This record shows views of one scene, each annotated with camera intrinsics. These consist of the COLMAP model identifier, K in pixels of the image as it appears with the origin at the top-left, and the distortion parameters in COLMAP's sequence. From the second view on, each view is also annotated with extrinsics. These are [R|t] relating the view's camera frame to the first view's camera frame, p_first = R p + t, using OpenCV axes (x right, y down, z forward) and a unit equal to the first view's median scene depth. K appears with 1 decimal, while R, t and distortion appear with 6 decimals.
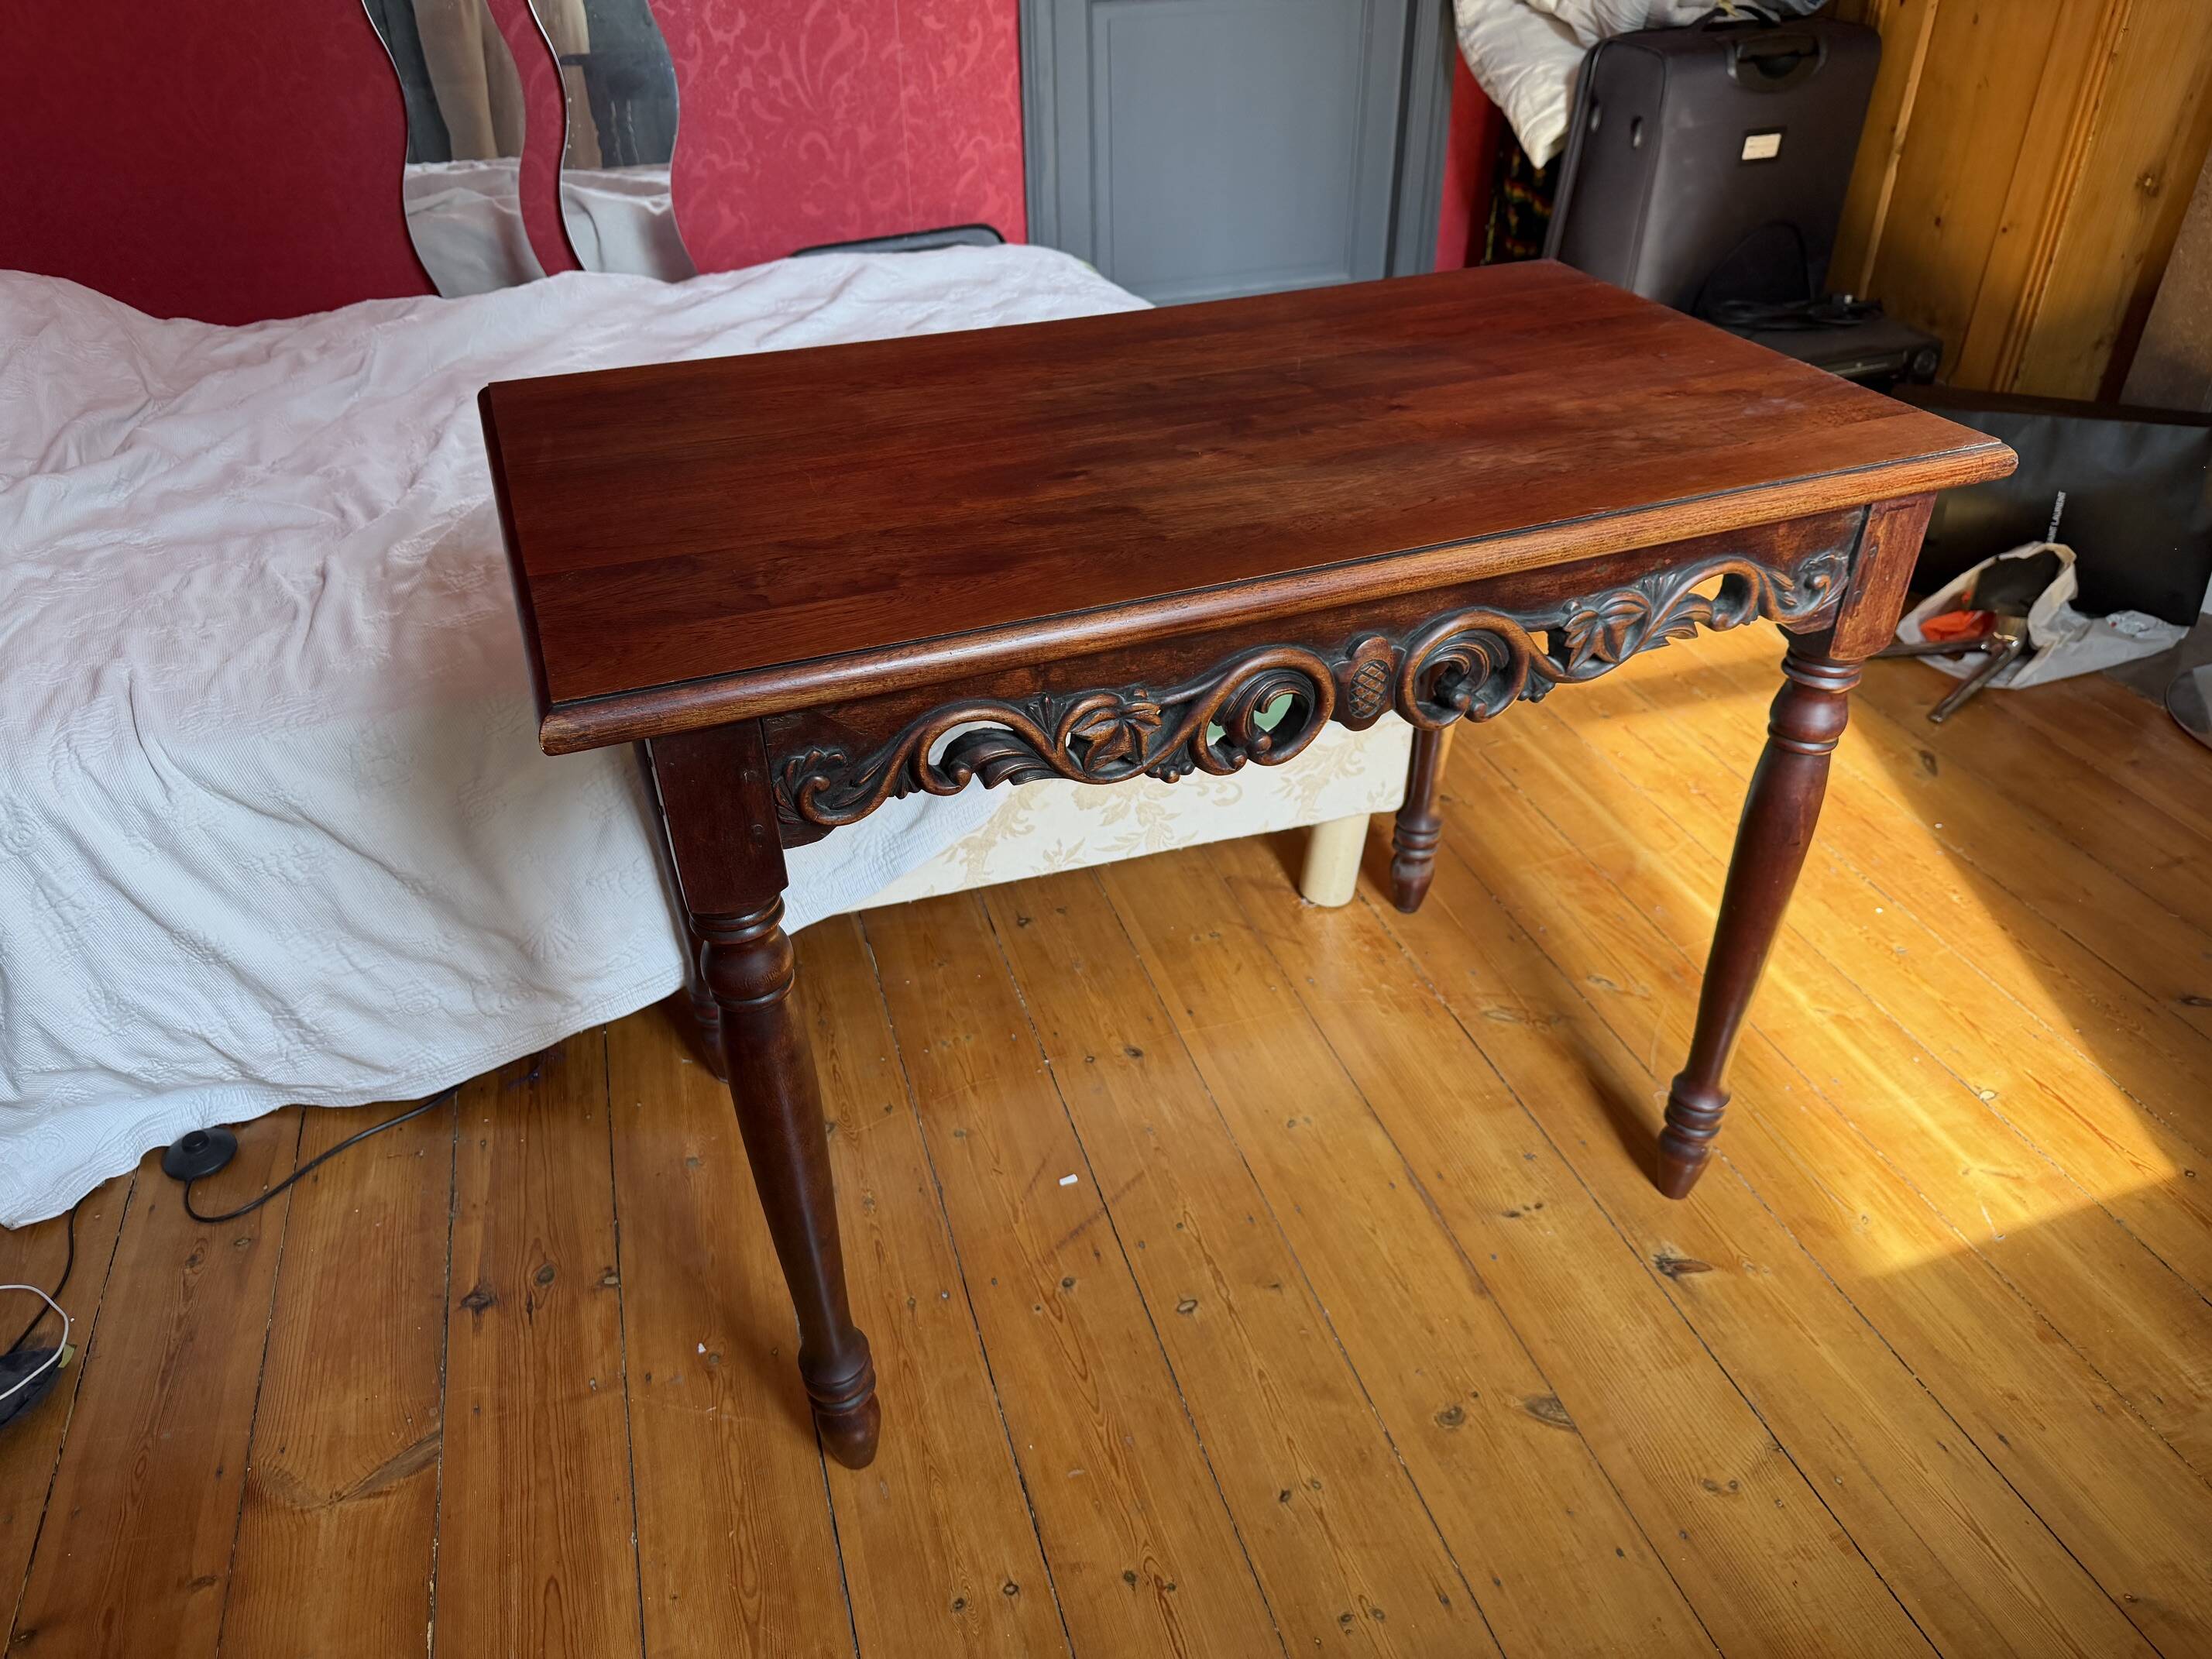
lens RADIAL K [[1587.3, 0, 1103.8], [0, 1587.3, 821.5], [0, 0, 1]] dist [0.016512, -0.030055]
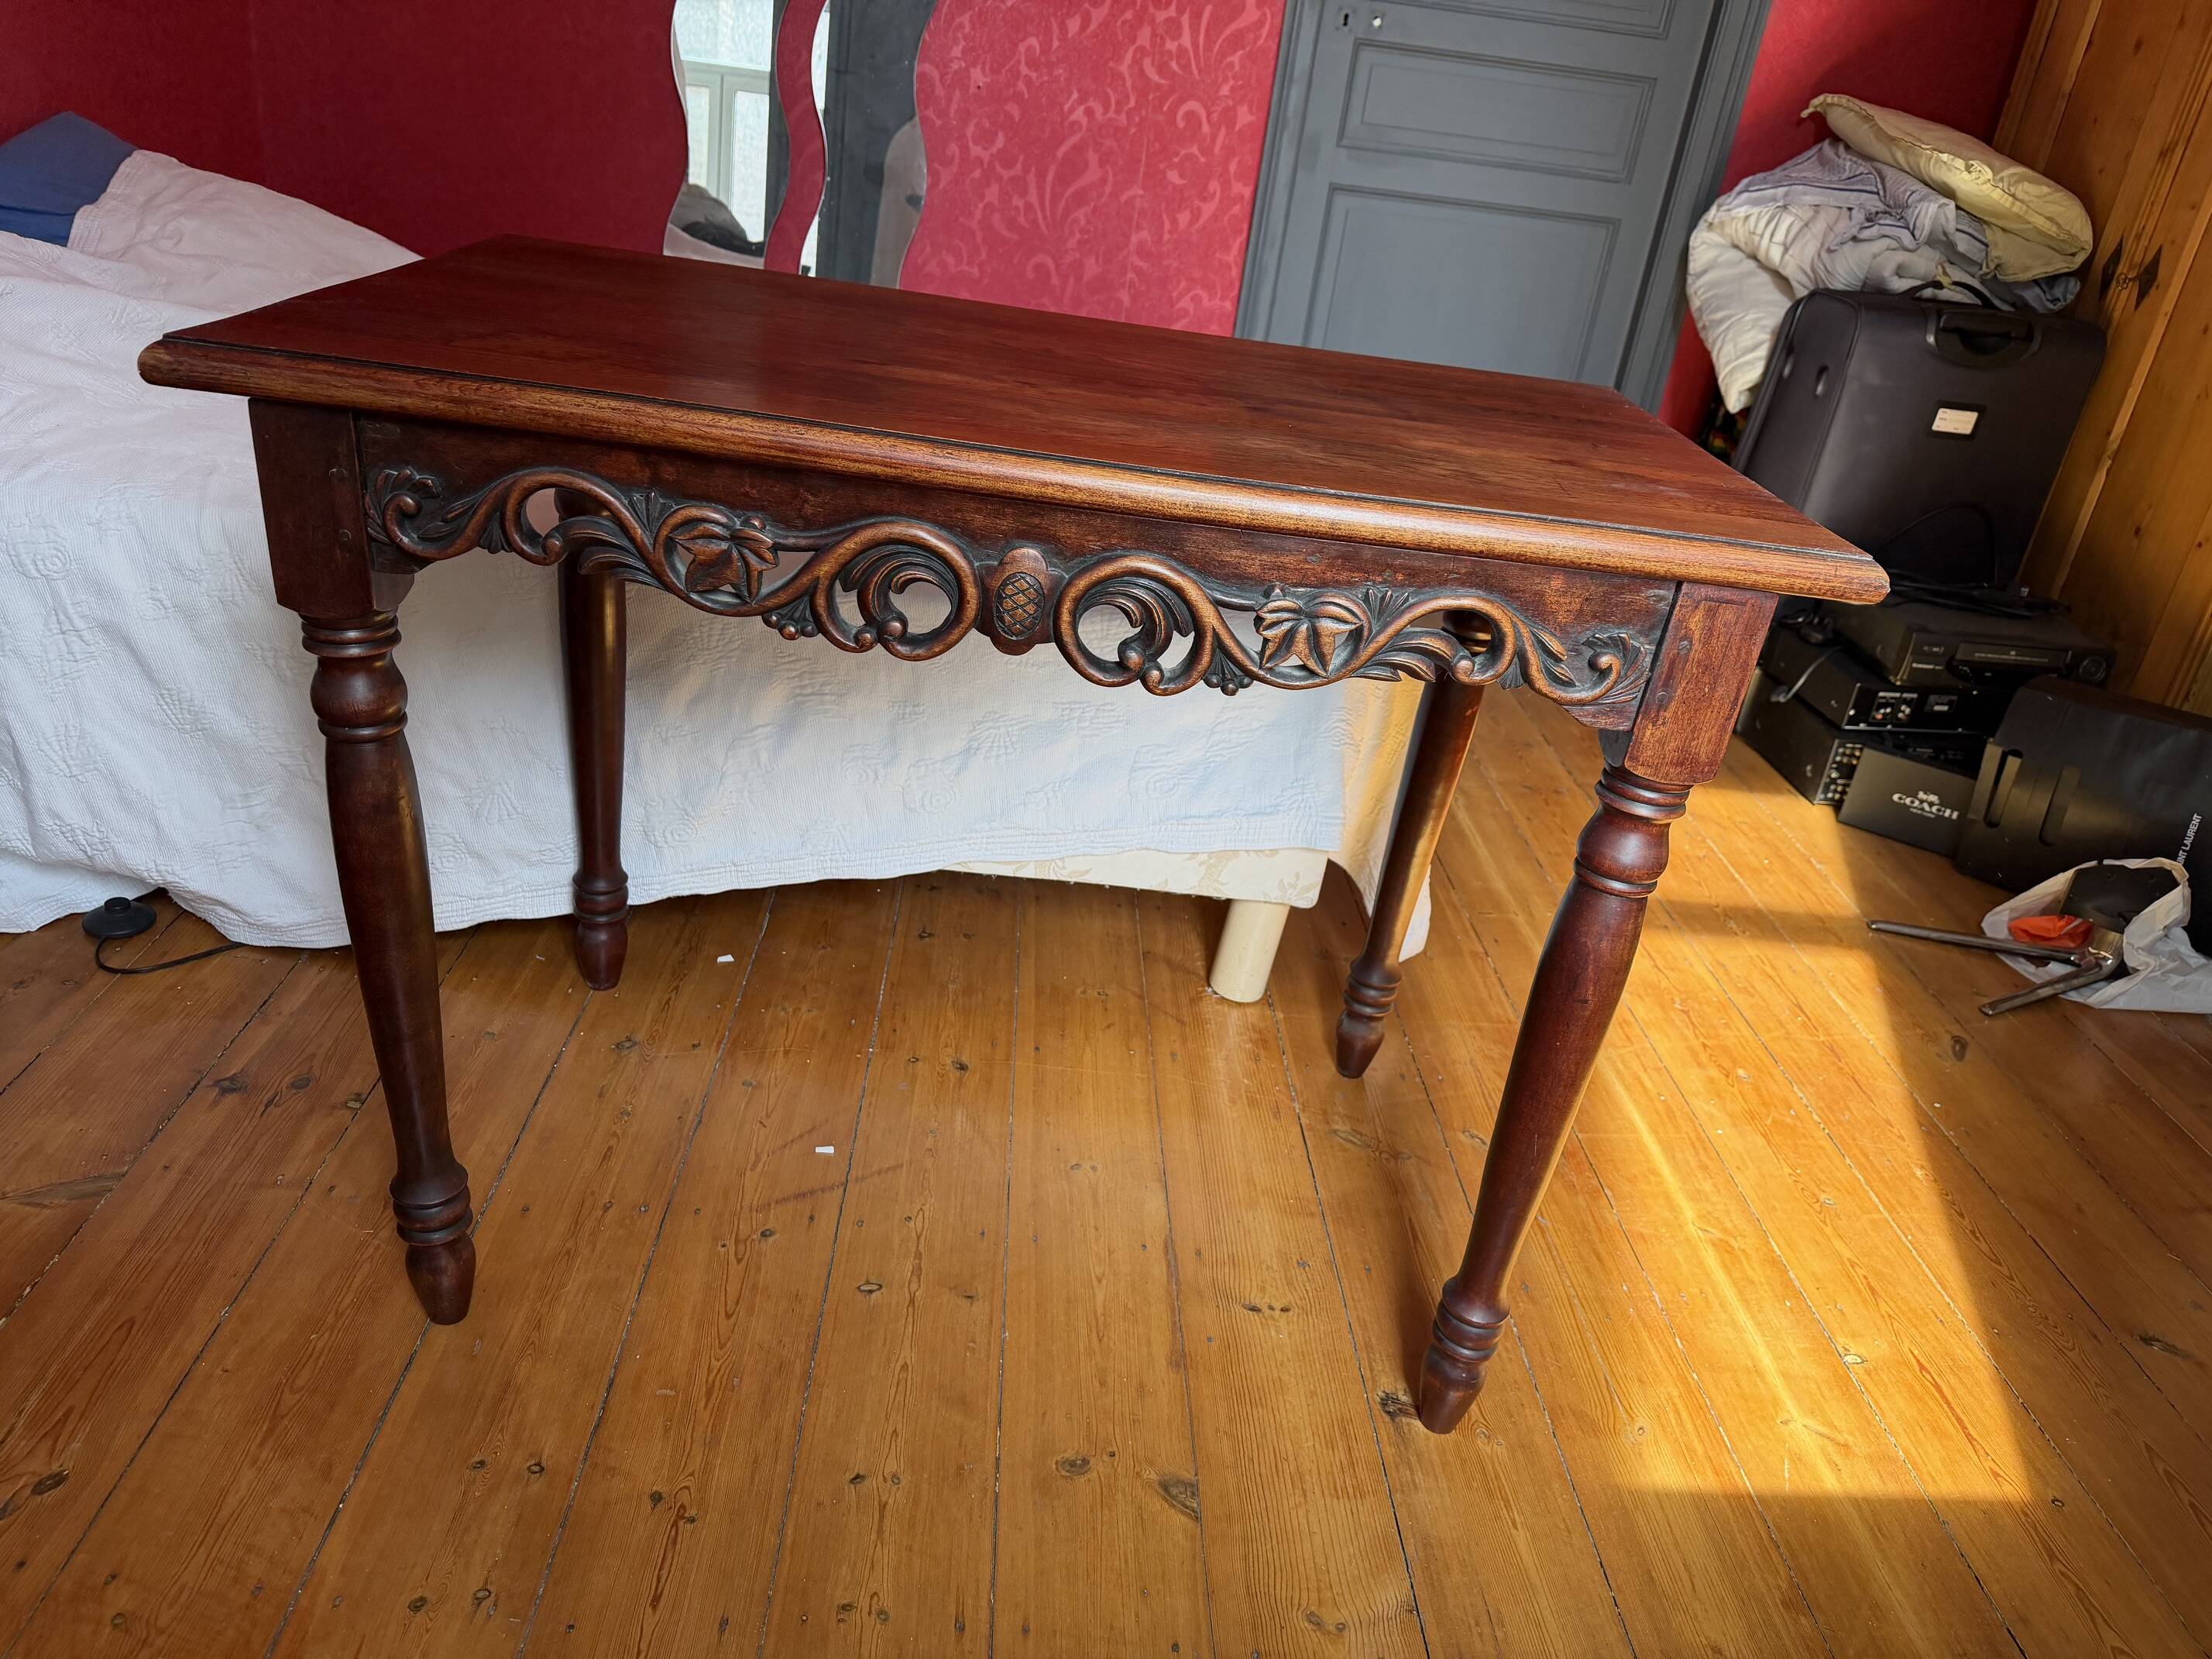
lens RADIAL K [[1587.3, 0, 1110.9], [0, 1587.3, 839.7], [0, 0, 1]] dist [0.016512, -0.030055]
pose [[0.955517, 0.235786, -0.177176, 0.235429], [-0.258952, 0.958242, -0.121308, 0.101923], [0.141175, 0.161792, 0.976674, 0.043656]]
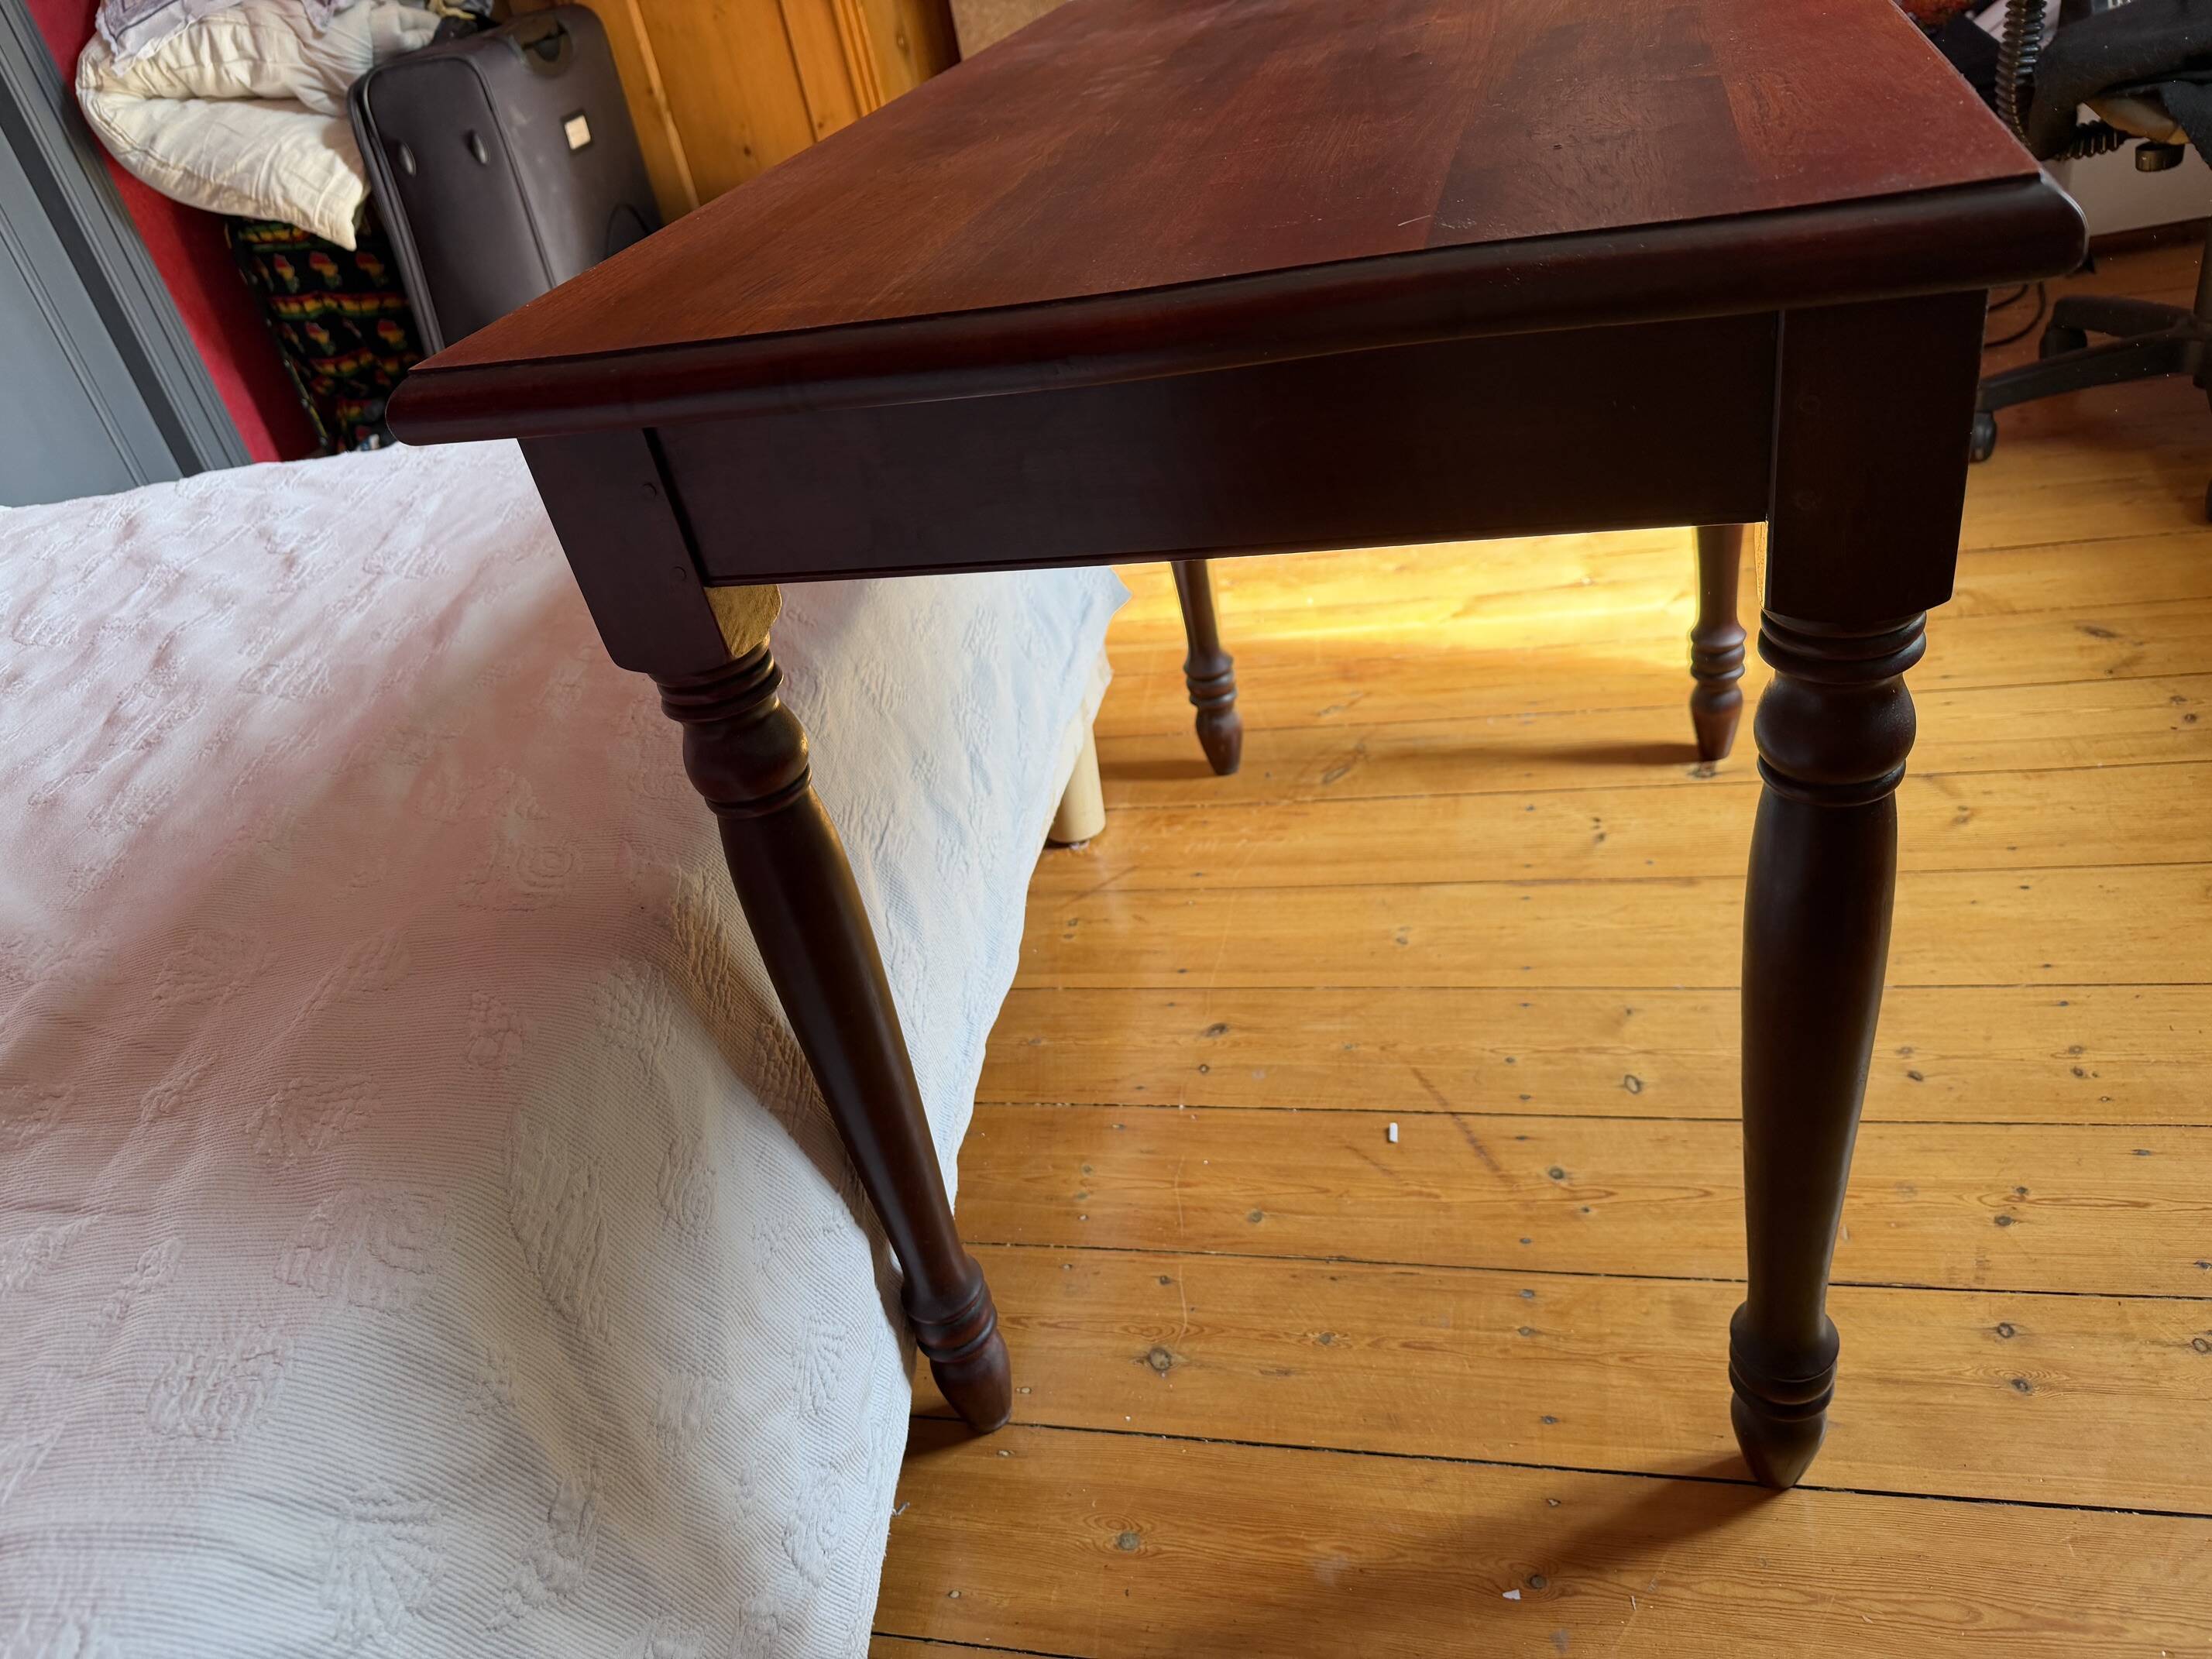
lens RADIAL K [[1587.3, 0, 1109.8], [0, 1587.3, 831.1], [0, 0, 1]] dist [0.016512, -0.030055]
pose [[0.487033, -0.544743, 0.682681, -0.470439], [0.628330, 0.761454, 0.159342, -0.085686], [-0.606631, 0.351344, 0.713131, 0.413487]]
